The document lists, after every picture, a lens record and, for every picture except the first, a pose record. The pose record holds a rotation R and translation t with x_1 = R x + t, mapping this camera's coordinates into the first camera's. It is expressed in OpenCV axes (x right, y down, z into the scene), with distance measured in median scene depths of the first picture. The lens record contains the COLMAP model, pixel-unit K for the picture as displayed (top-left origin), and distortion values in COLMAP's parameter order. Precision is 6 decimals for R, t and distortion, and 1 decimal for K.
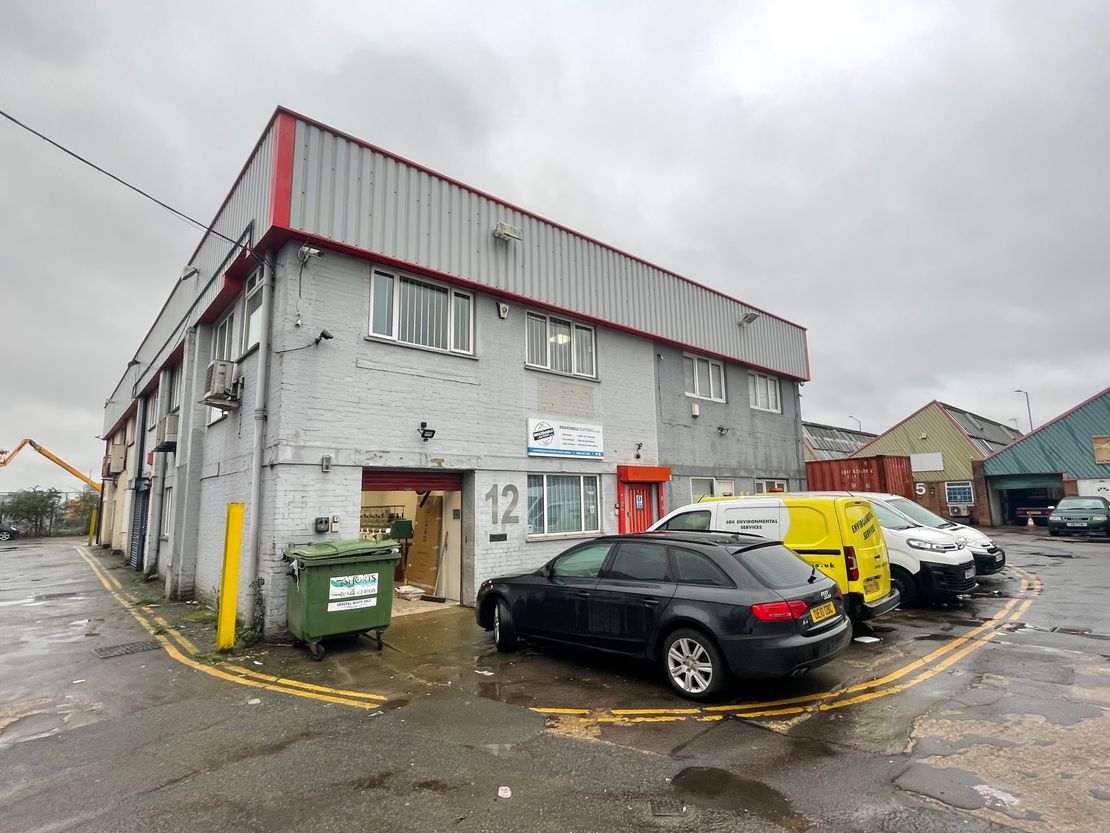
lens RADIAL K [[569.5, 0, 555.7], [0, 569.5, 415.0], [0, 0, 1]] dist [-0.001720, -0.000137]
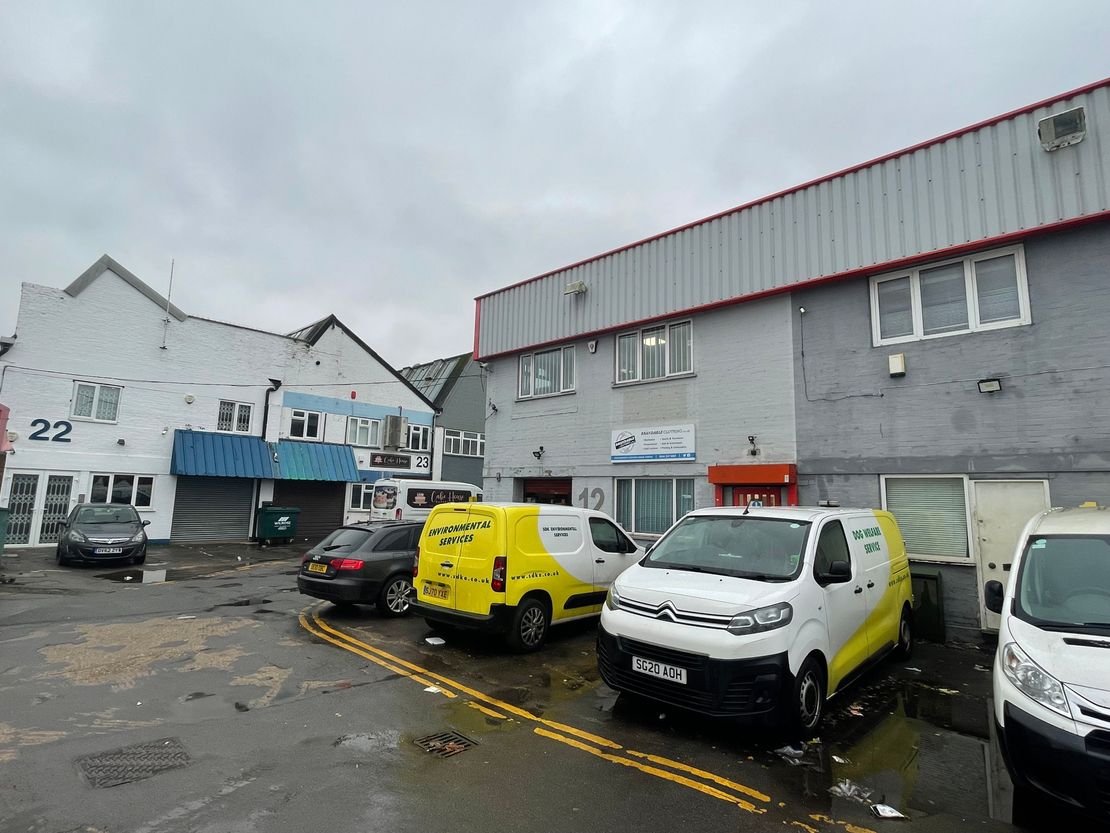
lens RADIAL K [[569.5, 0, 555.8], [0, 569.5, 416.9], [0, 0, 1]] dist [-0.001720, -0.000137]
pose [[0.089091, -0.122628, -0.988446, 1.032342], [0.124310, 0.986002, -0.111120, 0.087543], [0.988236, -0.112974, 0.103087, 0.728332]]
